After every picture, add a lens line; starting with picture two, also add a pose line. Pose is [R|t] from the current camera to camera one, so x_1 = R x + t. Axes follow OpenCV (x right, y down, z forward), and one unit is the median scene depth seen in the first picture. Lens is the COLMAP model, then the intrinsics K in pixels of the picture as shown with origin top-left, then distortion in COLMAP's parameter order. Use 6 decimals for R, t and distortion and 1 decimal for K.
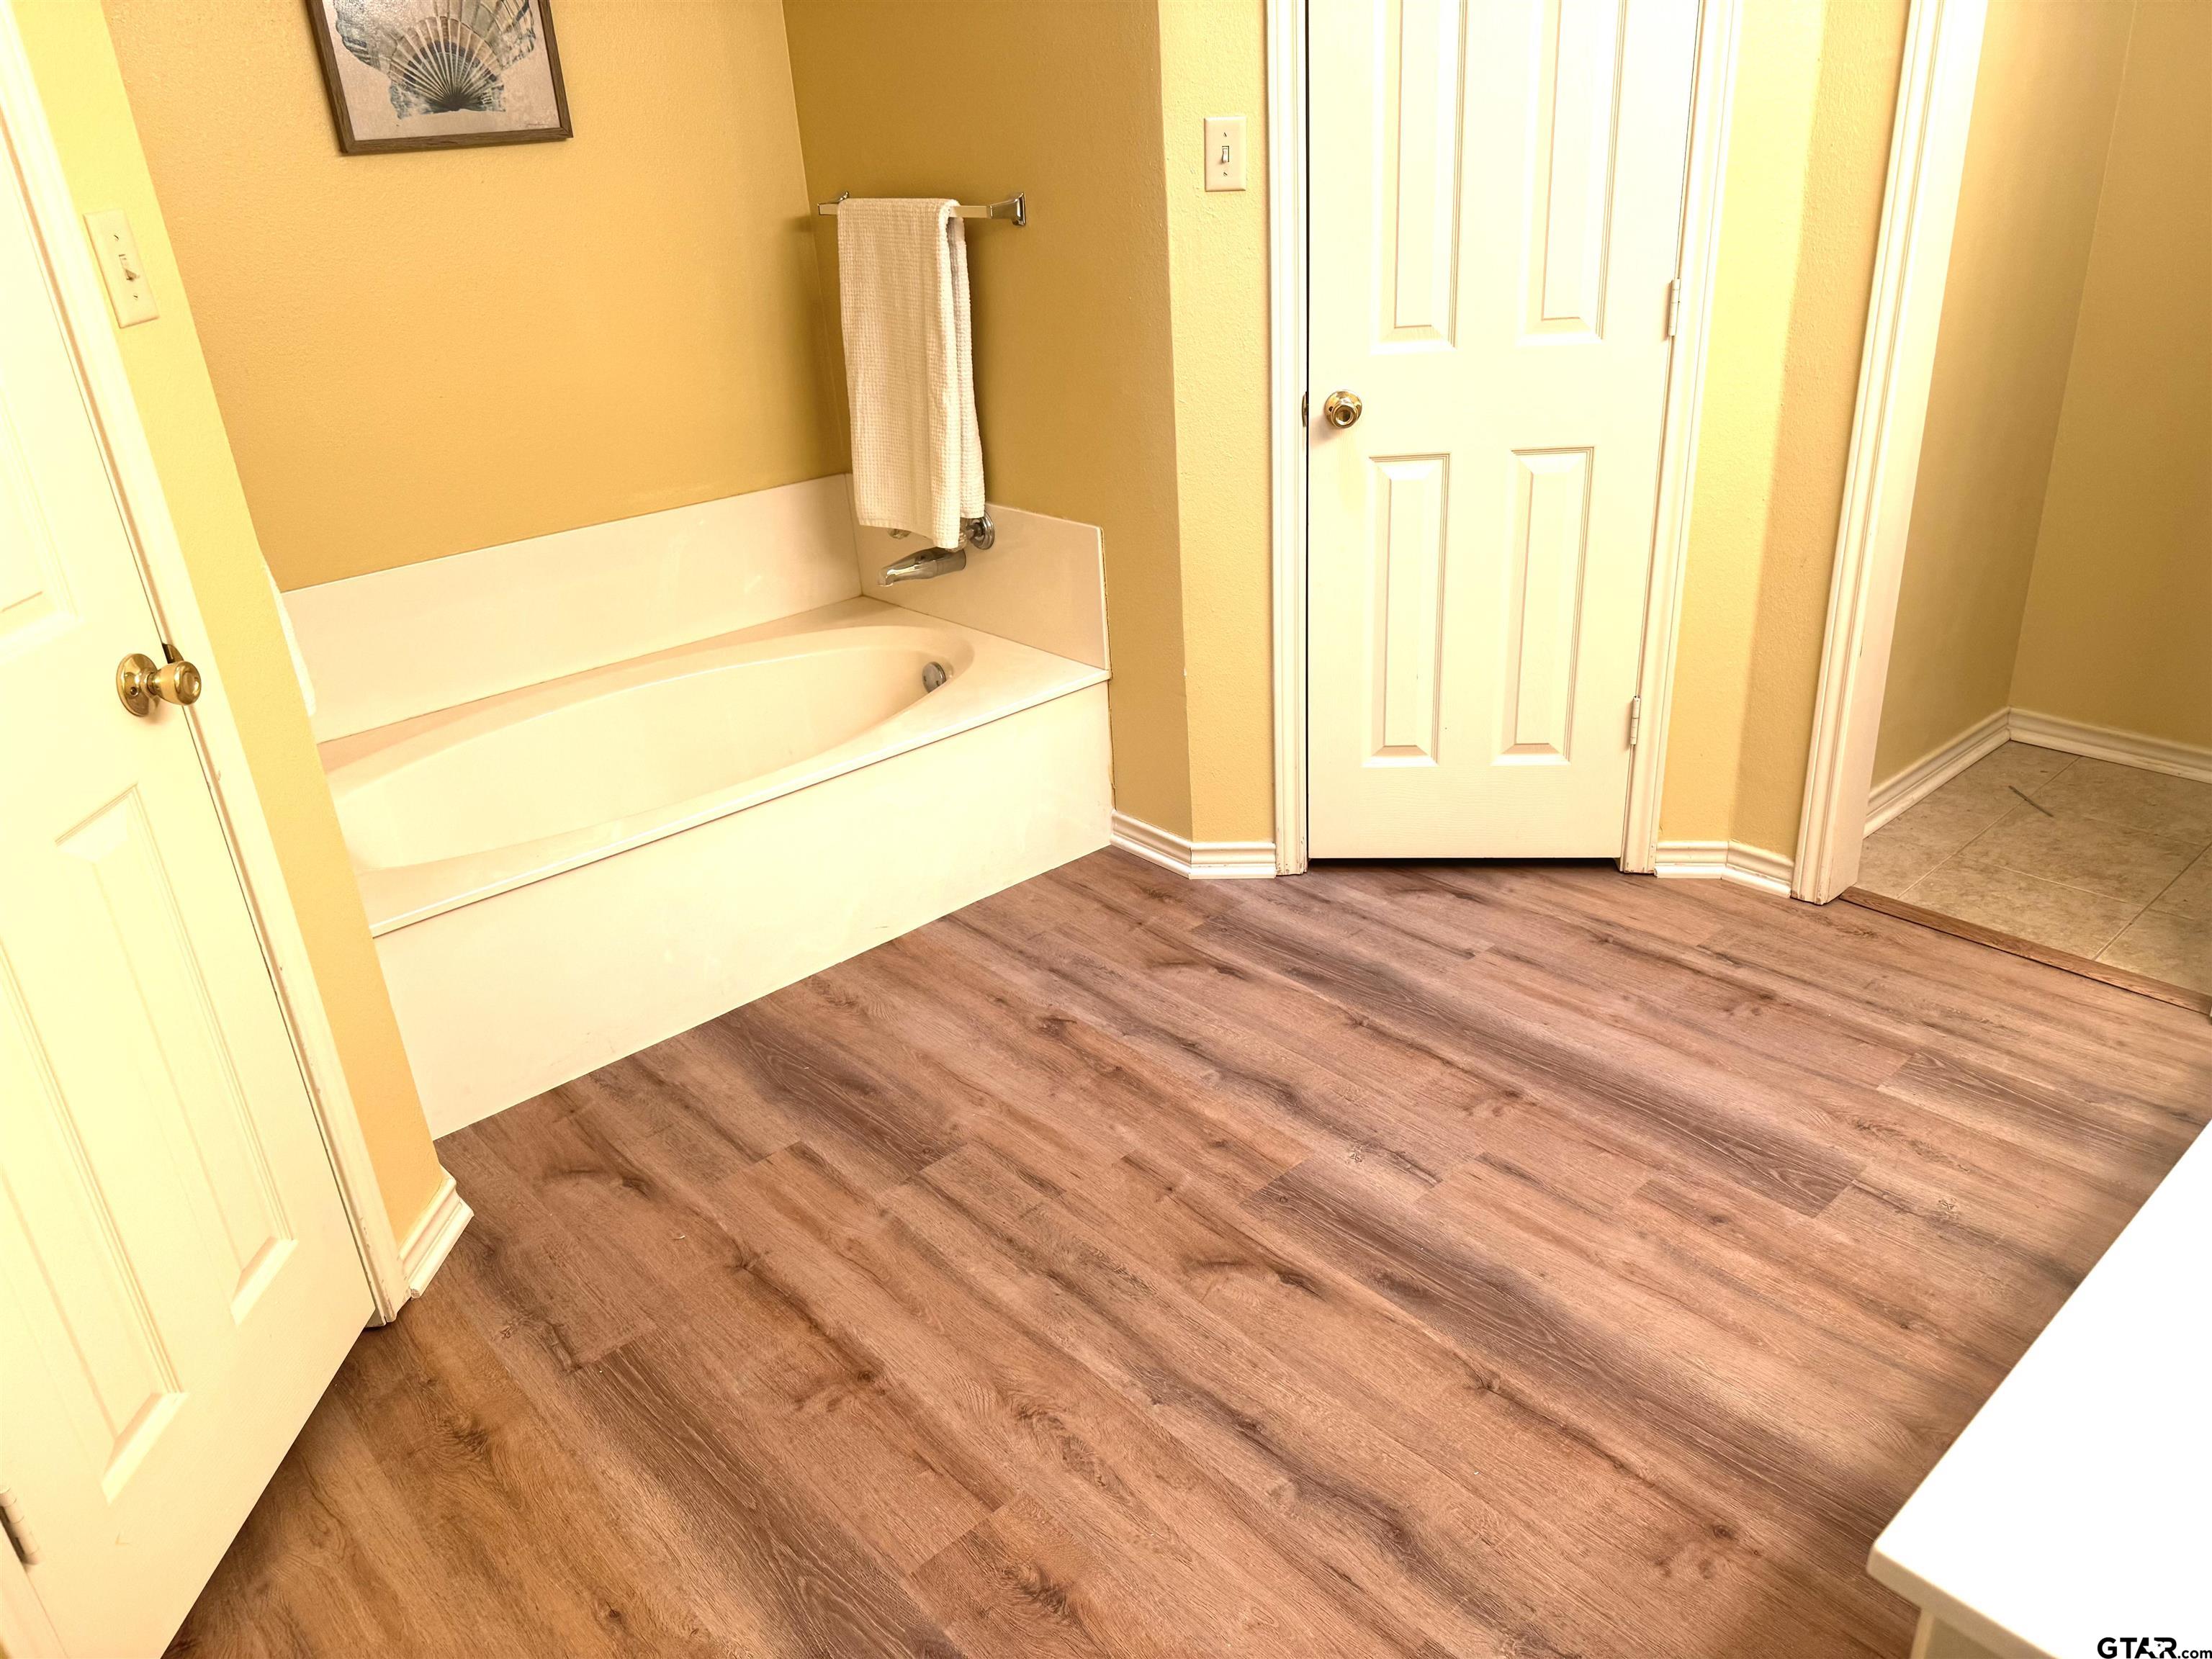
lens RADIAL K [[1556.0, 0, 1101.0], [0, 1556.0, 828.9], [0, 0, 1]] dist [0.164698, -0.284238]
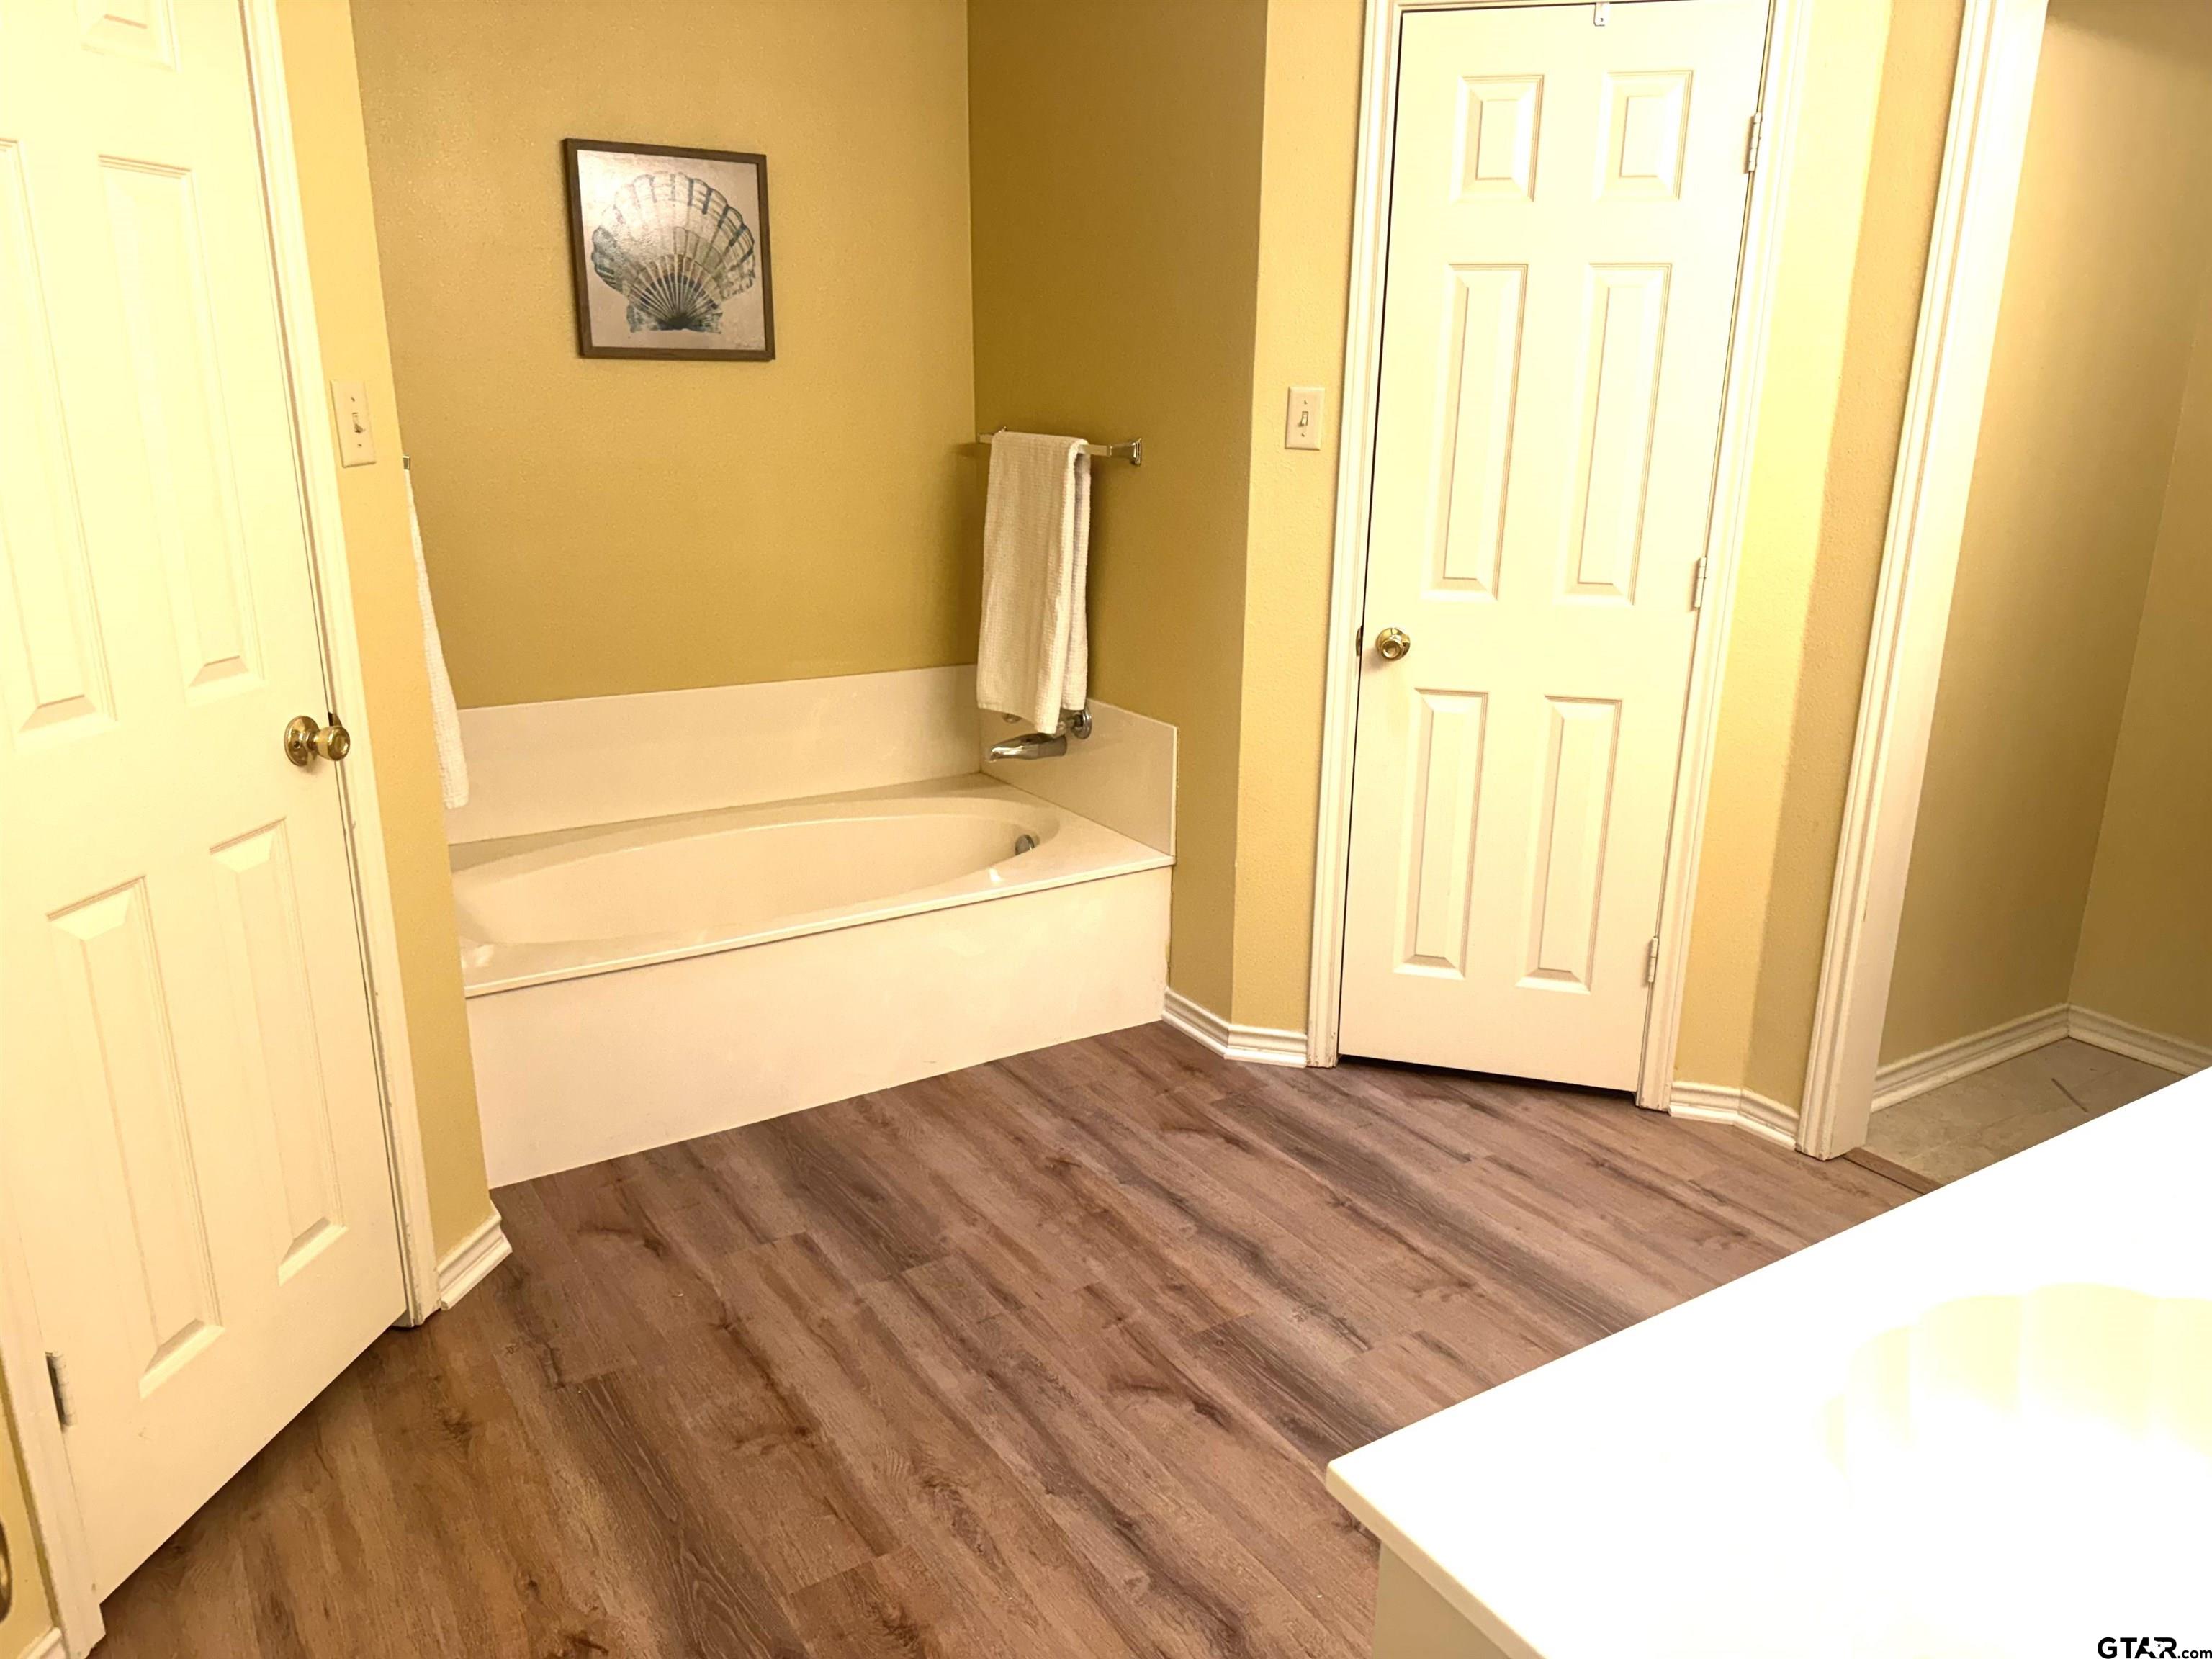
lens RADIAL K [[1574.4, 0, 1115.1], [0, 1574.4, 845.0], [0, 0, 1]] dist [0.160382, -0.263528]
pose [[0.985794, 0.113986, -0.123355, 0.143759], [-0.129595, 0.983407, -0.126944, 0.050926], [0.106838, 0.141127, 0.984210, -0.126603]]
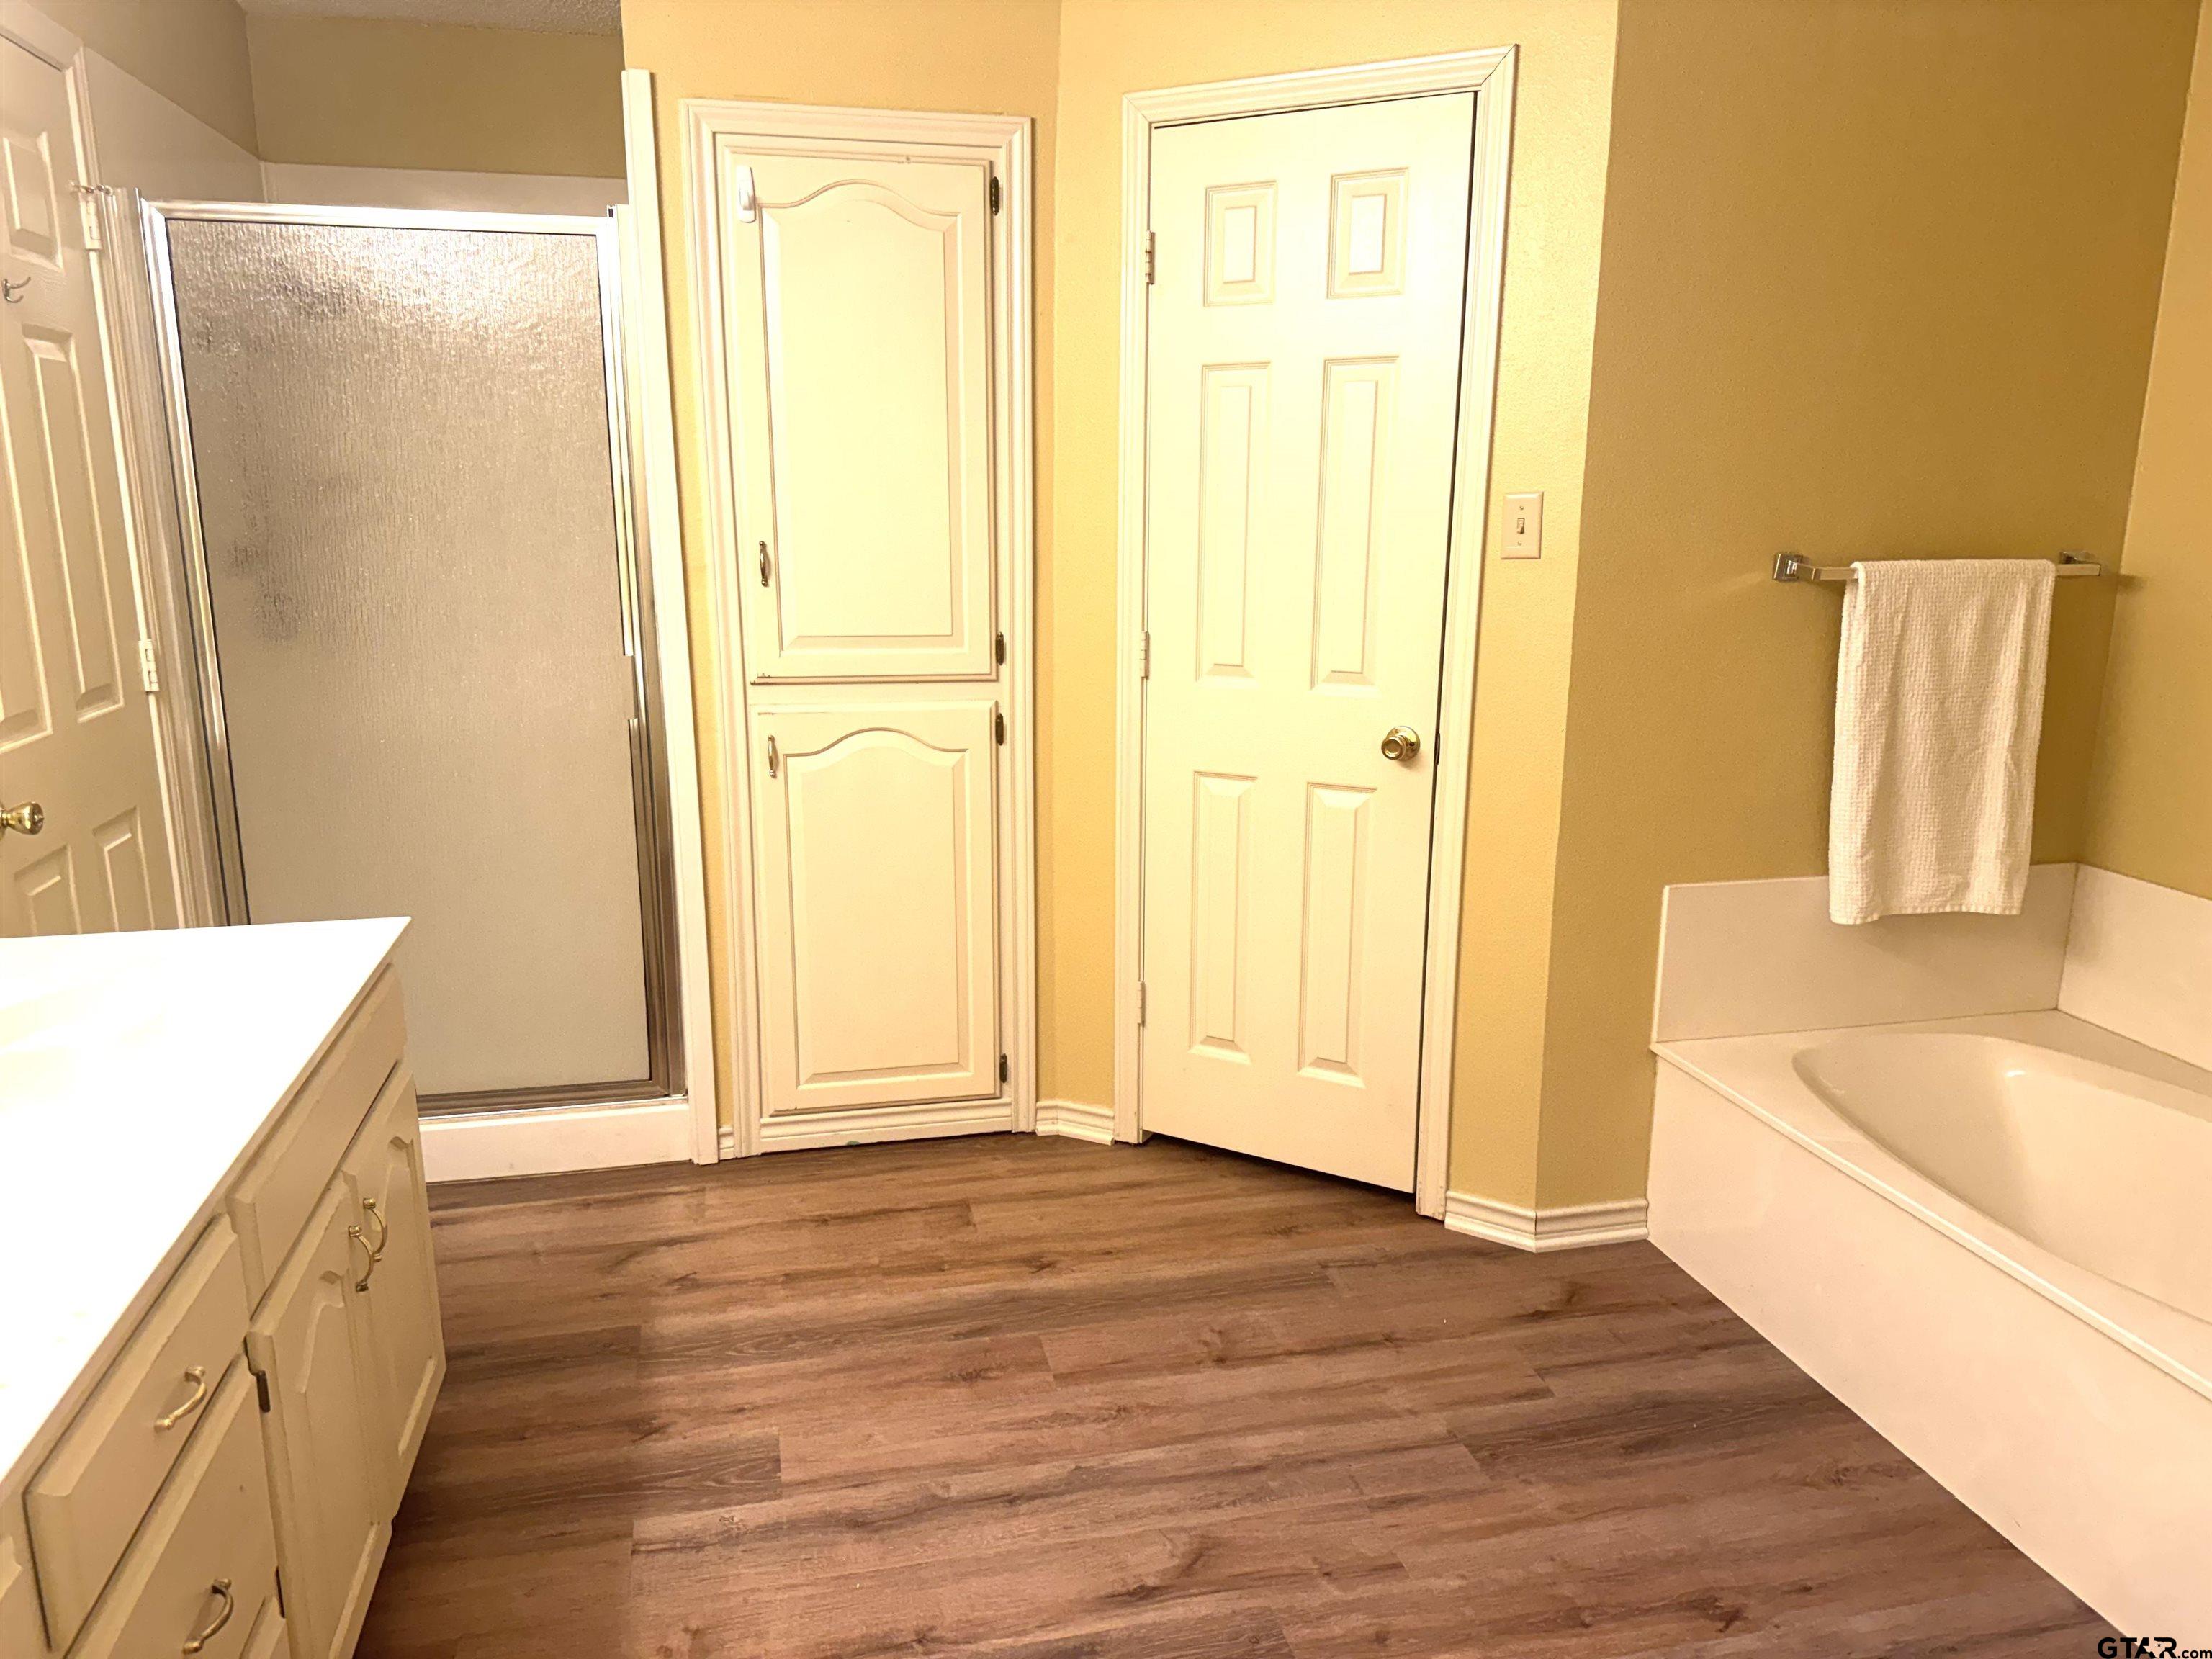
lens RADIAL K [[1556.0, 0, 1101.0], [0, 1556.0, 828.9], [0, 0, 1]] dist [0.164698, -0.284238]
pose [[-0.479715, 0.248171, -0.841596, 0.808099], [-0.346071, 0.827893, 0.441393, -0.510698], [0.806293, 0.502995, -0.311268, 0.998991]]
